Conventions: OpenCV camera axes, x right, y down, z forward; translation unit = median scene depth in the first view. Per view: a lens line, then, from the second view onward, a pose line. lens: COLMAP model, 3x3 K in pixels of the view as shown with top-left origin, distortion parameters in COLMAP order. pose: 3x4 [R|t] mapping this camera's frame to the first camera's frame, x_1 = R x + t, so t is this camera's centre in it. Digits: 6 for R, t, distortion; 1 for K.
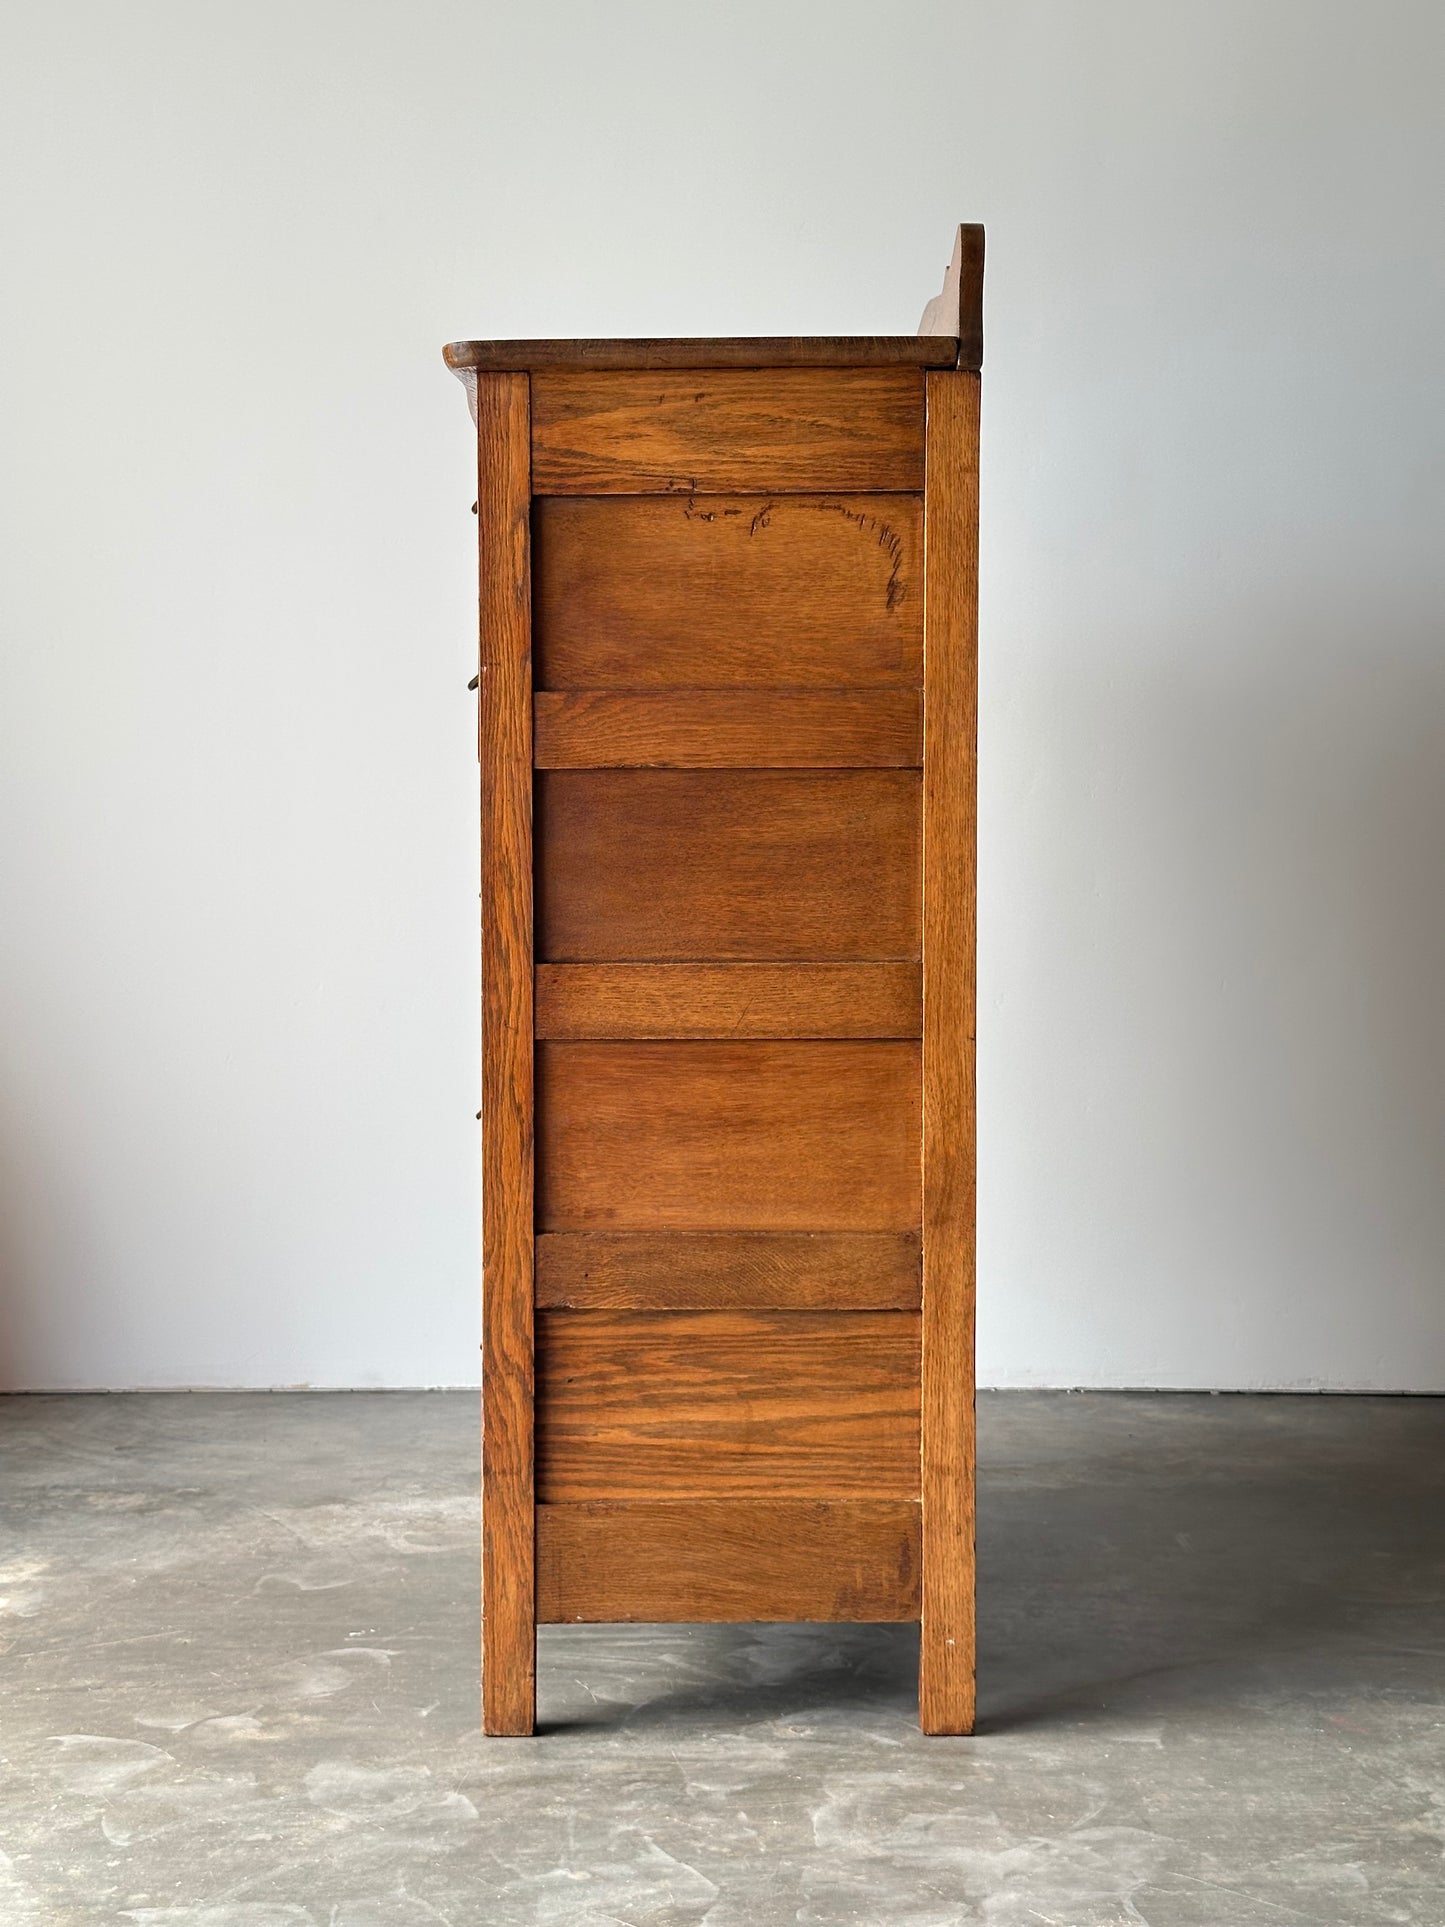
lens RADIAL K [[2651.1, 0, 715.7], [0, 2651.1, 973.1], [0, 0, 1]] dist [0.141586, -0.239850]
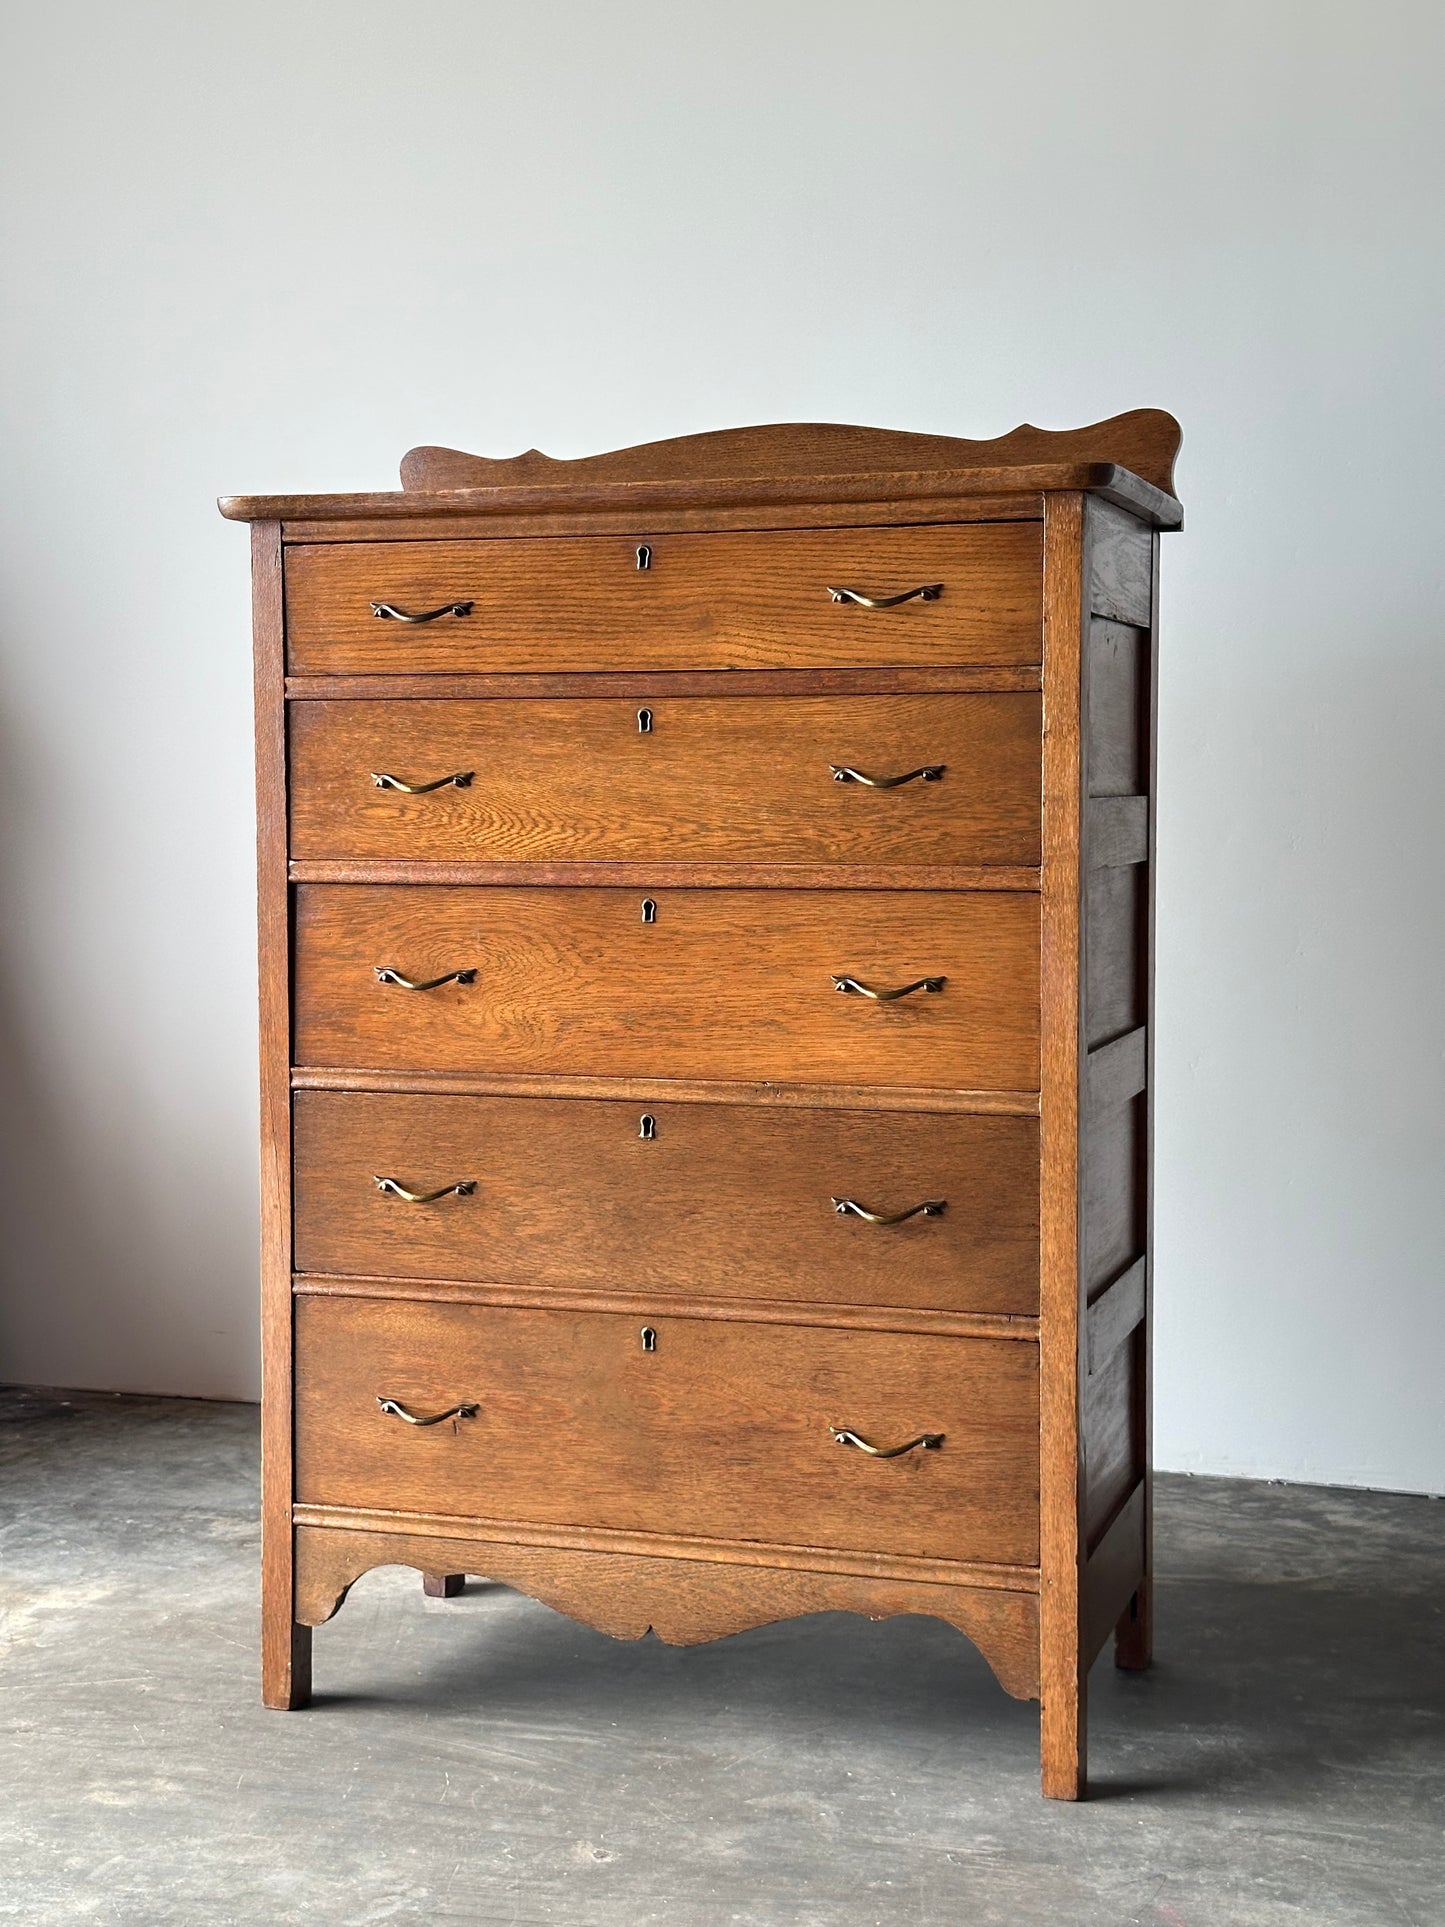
lens RADIAL K [[2651.1, 0, 715.7], [0, 2651.1, 973.1], [0, 0, 1]] dist [0.141586, -0.239850]
pose [[0.954737, 0.021718, -0.296656, 0.365369], [-0.015994, 0.999636, 0.021710, -0.064955], [0.297020, -0.015983, 0.954738, 0.077198]]
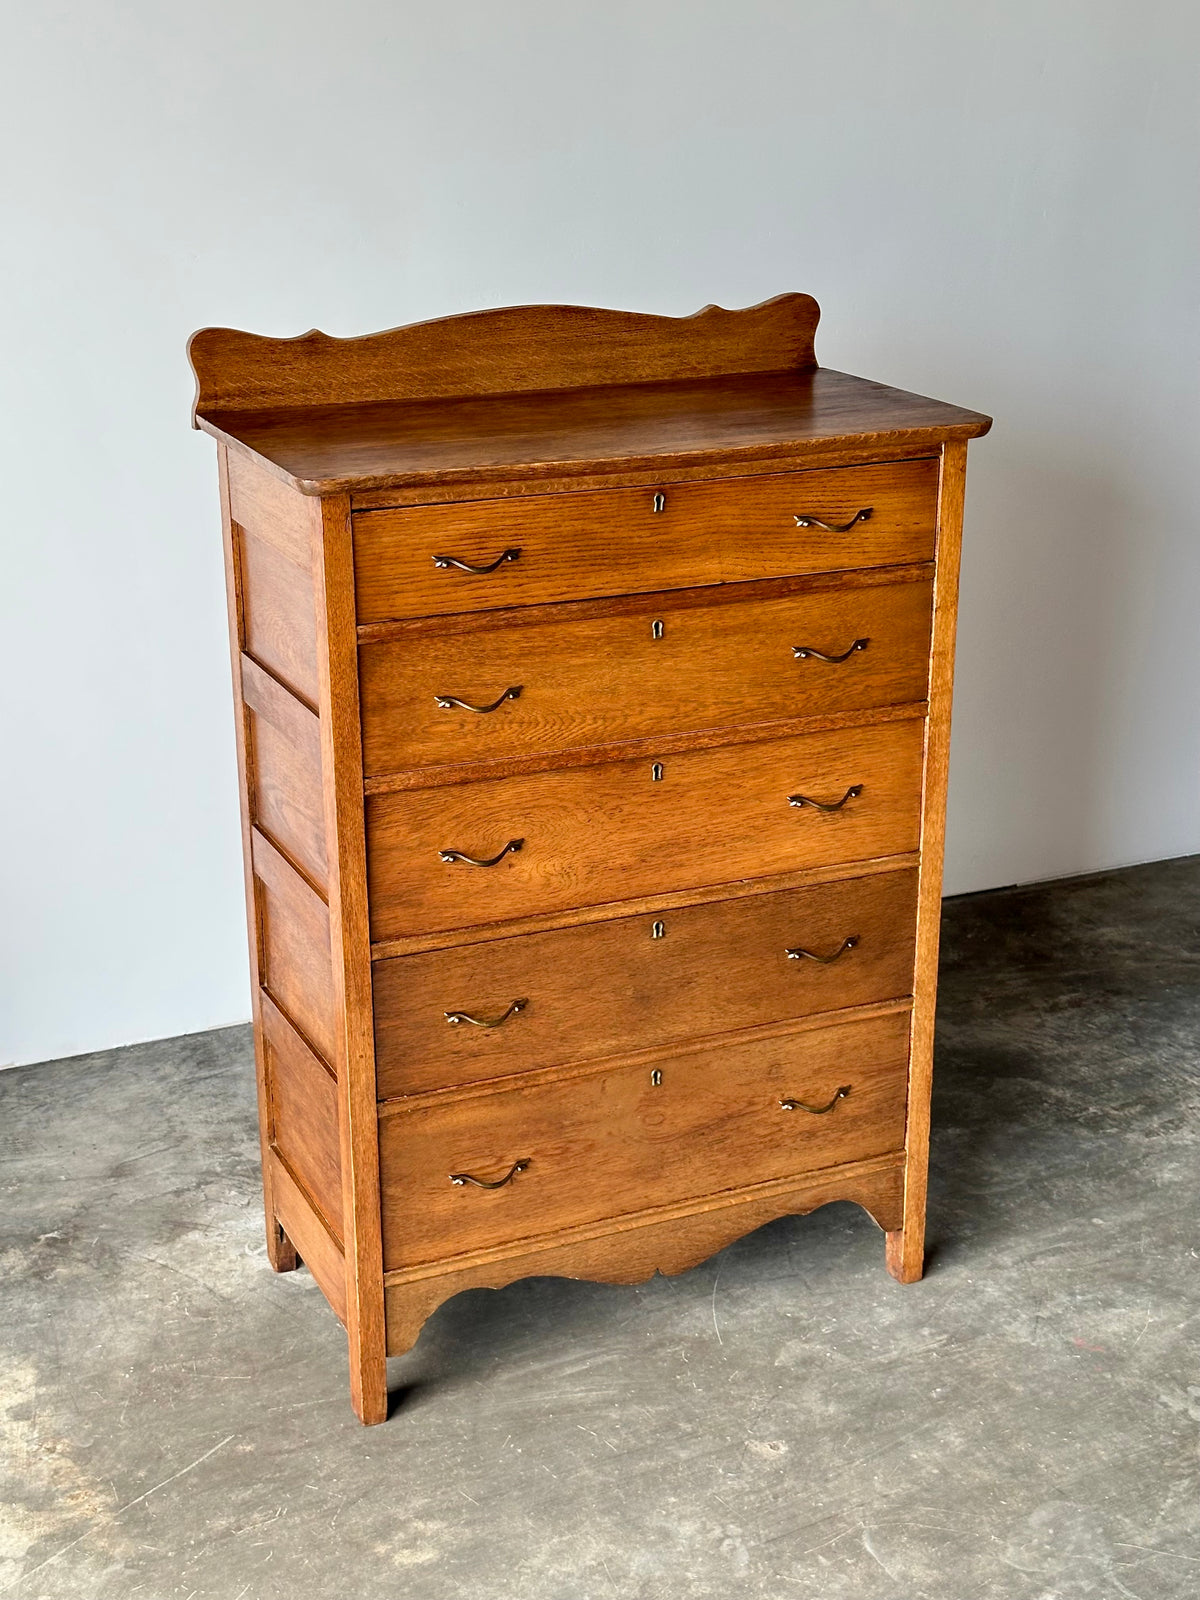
lens RADIAL K [[2188.3, 0, 582.1], [0, 2188.3, 797.3], [0, 0, 1]] dist [0.145376, -0.192793]
pose [[0.910232, -0.137424, 0.390632, -0.477843], [0.020029, 0.956834, 0.289945, -0.390260], [-0.413615, -0.256093, 0.873693, 0.117639]]
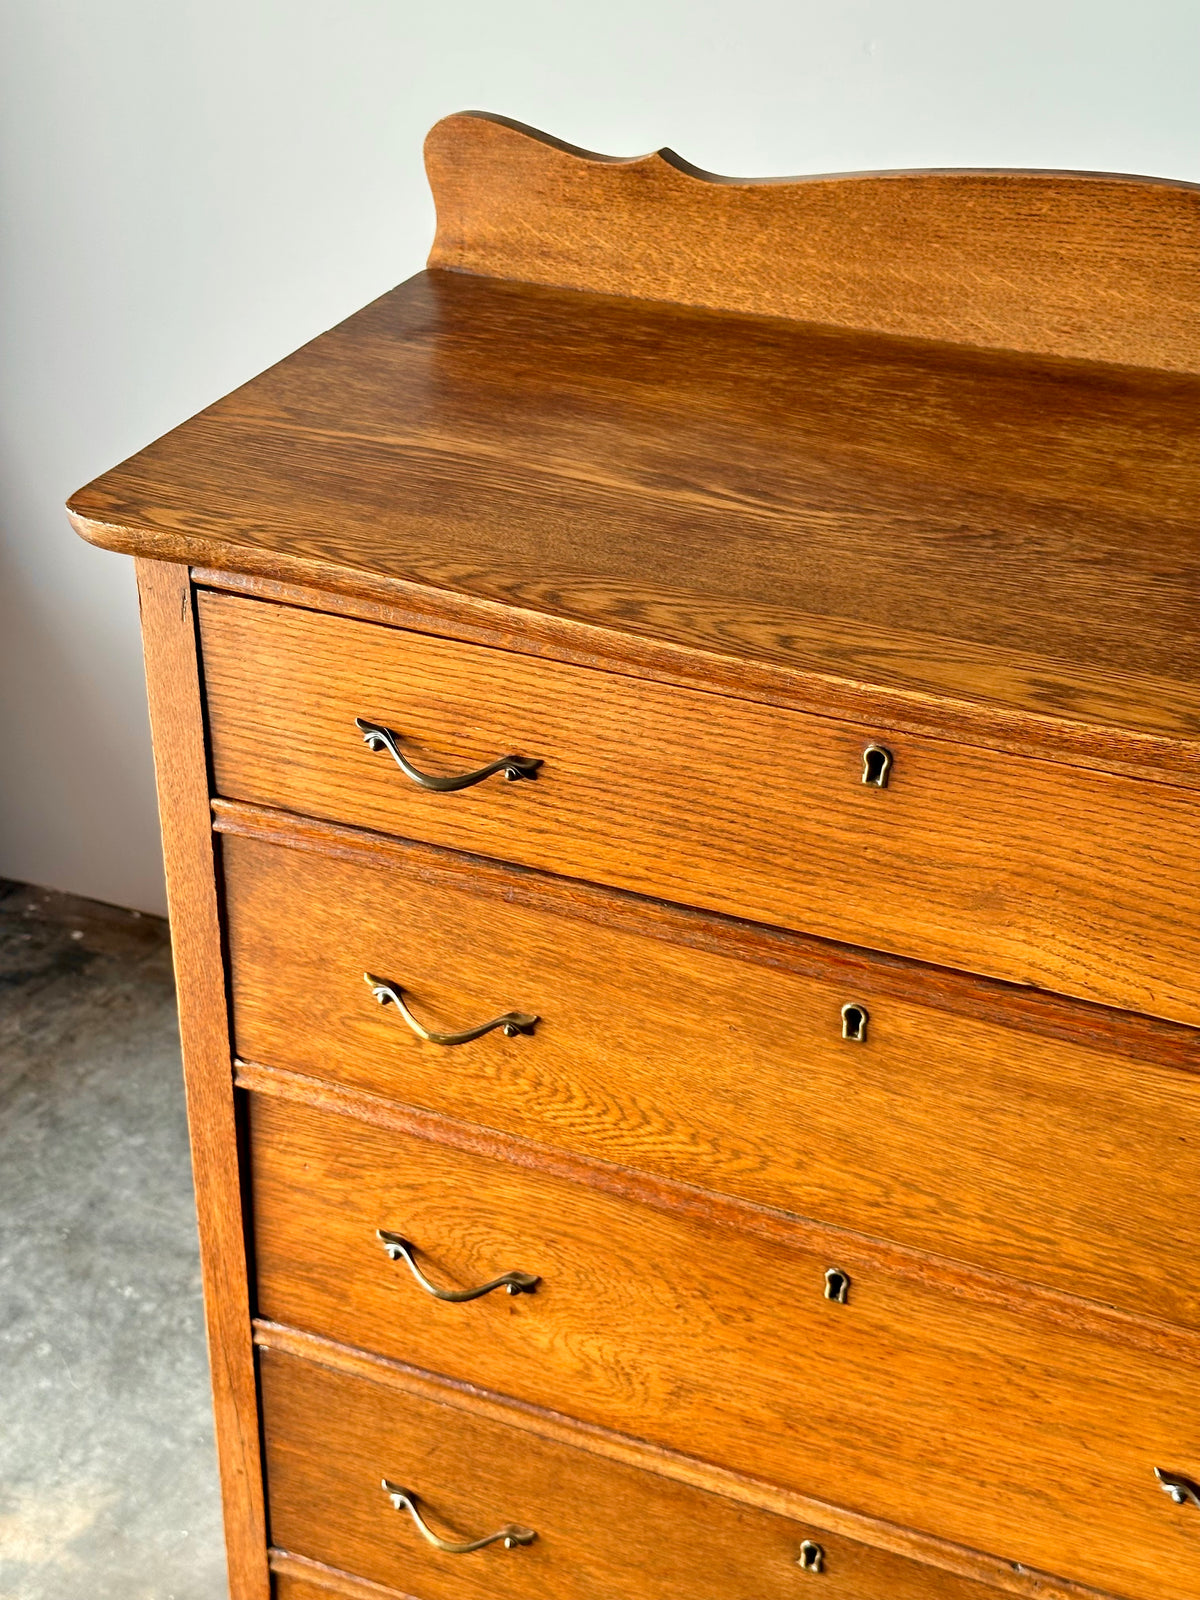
lens RADIAL K [[2218.5, 0, 589.2], [0, 2218.5, 787.6], [0, 0, 1]] dist [0.165695, -0.316541]
pose [[0.928424, 0.202168, -0.311700, 0.100985], [-0.035243, 0.883123, 0.467816, -0.421145], [0.369847, -0.423346, 0.827038, 0.701489]]
